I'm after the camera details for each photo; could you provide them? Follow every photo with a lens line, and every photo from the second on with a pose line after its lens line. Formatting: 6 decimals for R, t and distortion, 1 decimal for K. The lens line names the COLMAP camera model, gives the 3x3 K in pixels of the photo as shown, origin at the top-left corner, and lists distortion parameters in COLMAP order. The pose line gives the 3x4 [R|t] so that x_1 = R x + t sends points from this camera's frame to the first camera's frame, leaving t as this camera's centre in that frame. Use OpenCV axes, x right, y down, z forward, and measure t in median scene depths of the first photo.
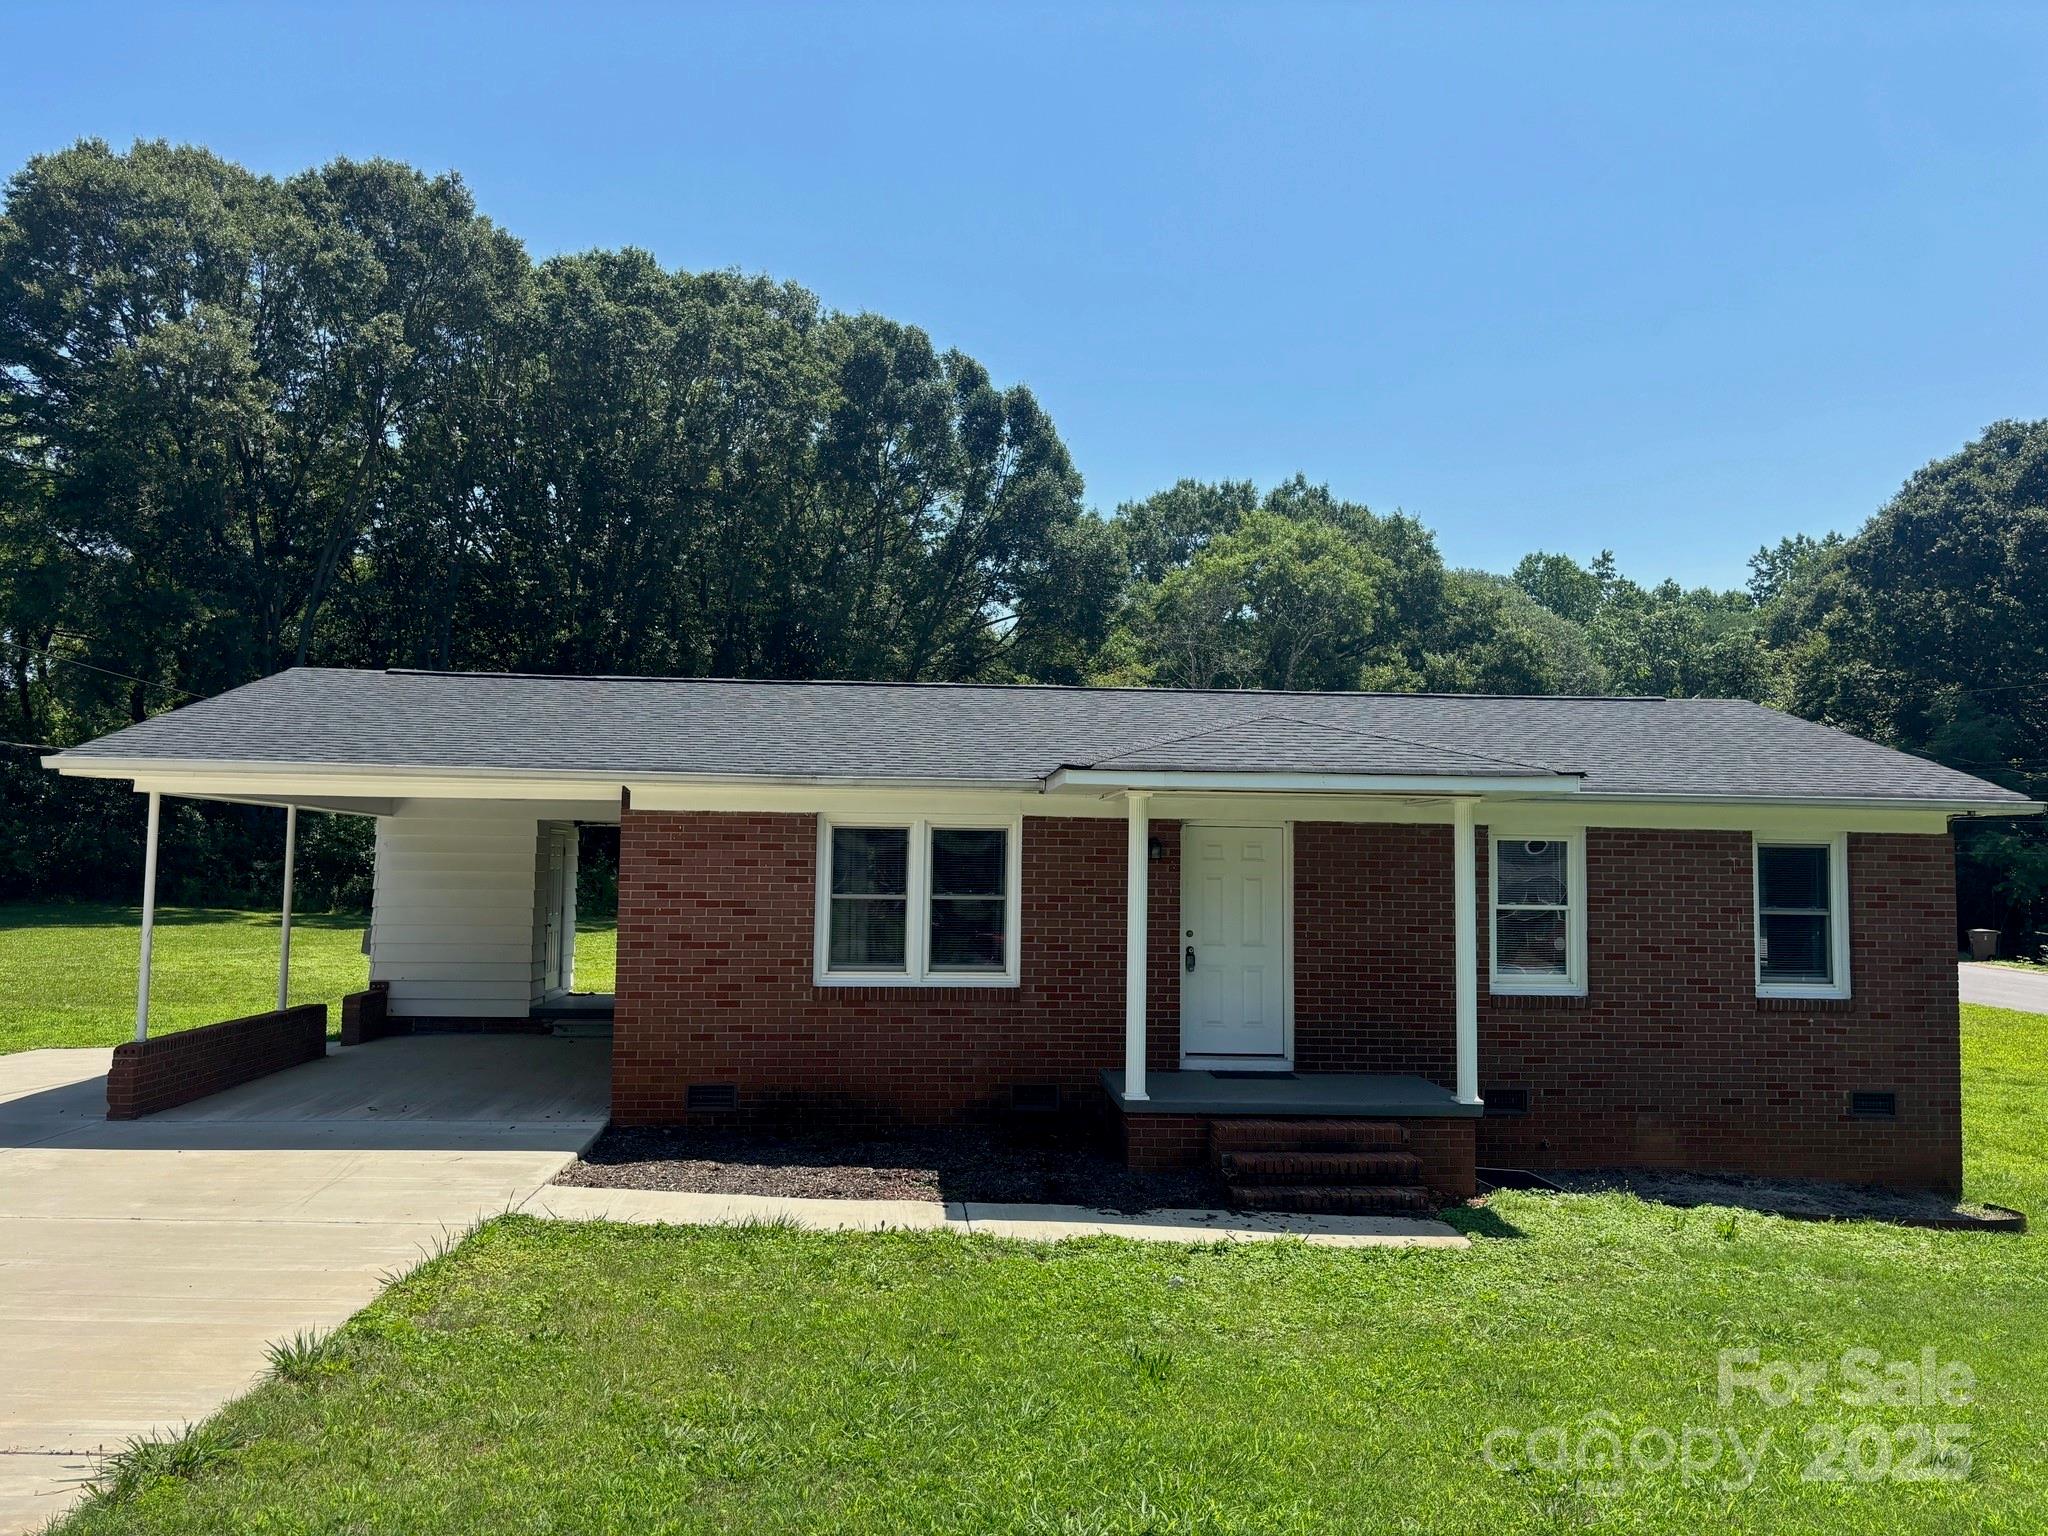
lens RADIAL K [[1564.6, 0, 1016.6], [0, 1564.6, 766.2], [0, 0, 1]] dist [0.058127, -0.076120]
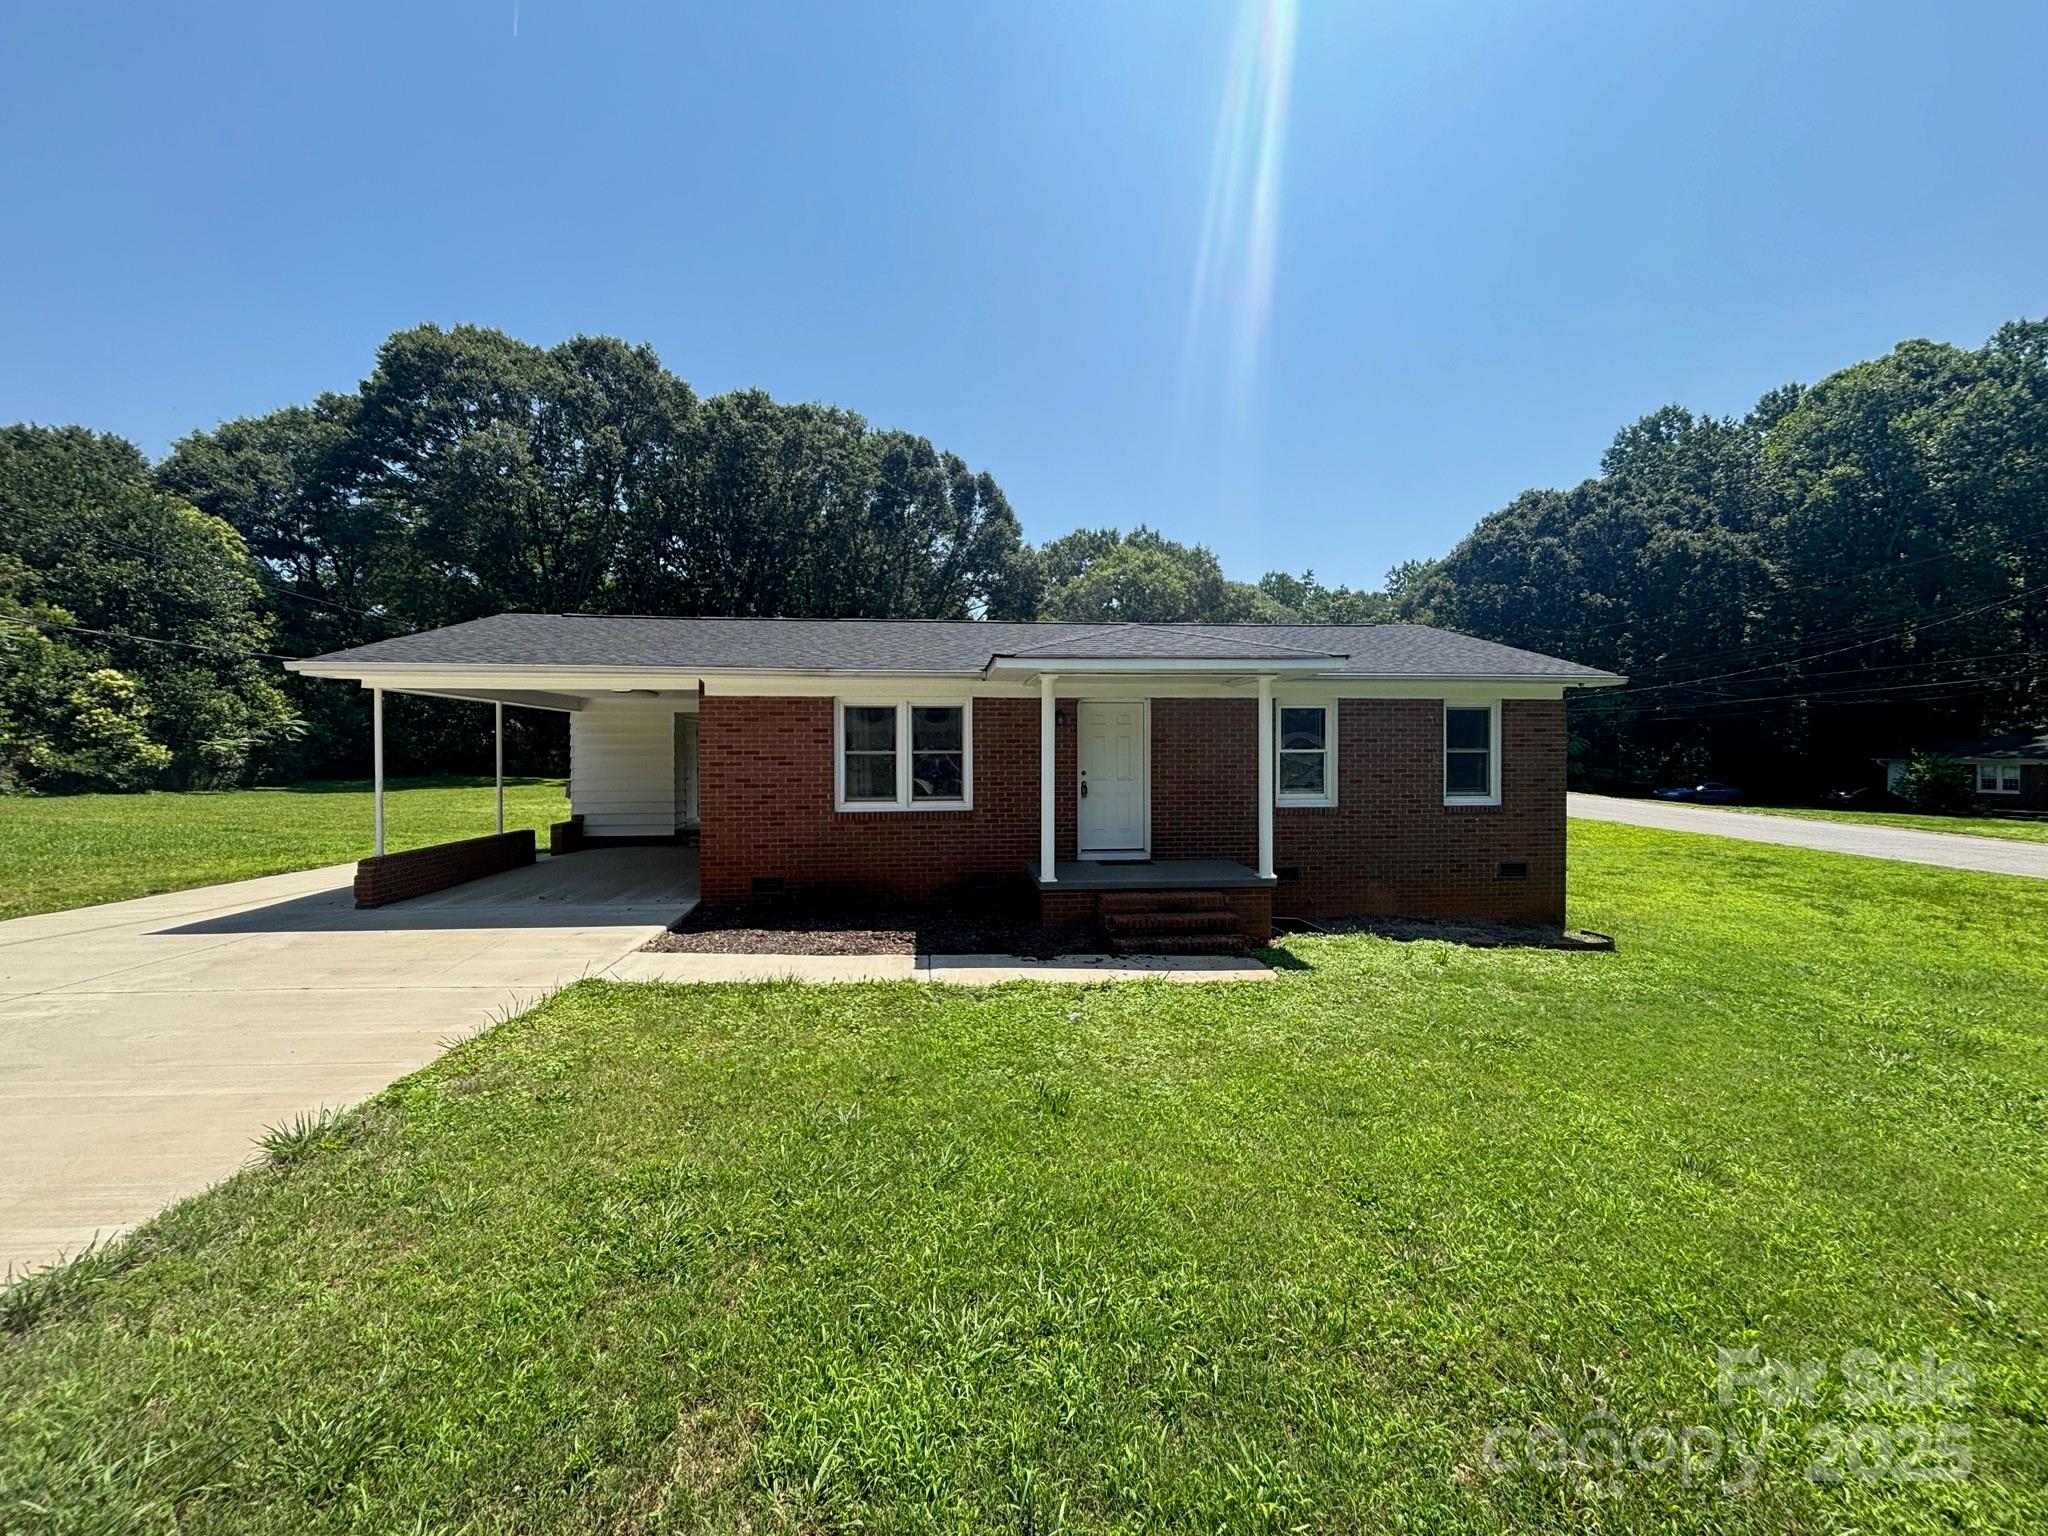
lens RADIAL K [[834.2, 0, 1027.0], [0, 834.2, 770.2], [0, 0, 1]] dist [0.008041, -0.000187]
pose [[0.999003, -0.018505, 0.040623, 0.021258], [0.014874, 0.996016, 0.087922, 0.030494], [-0.042088, -0.087230, 0.995299, 0.183338]]
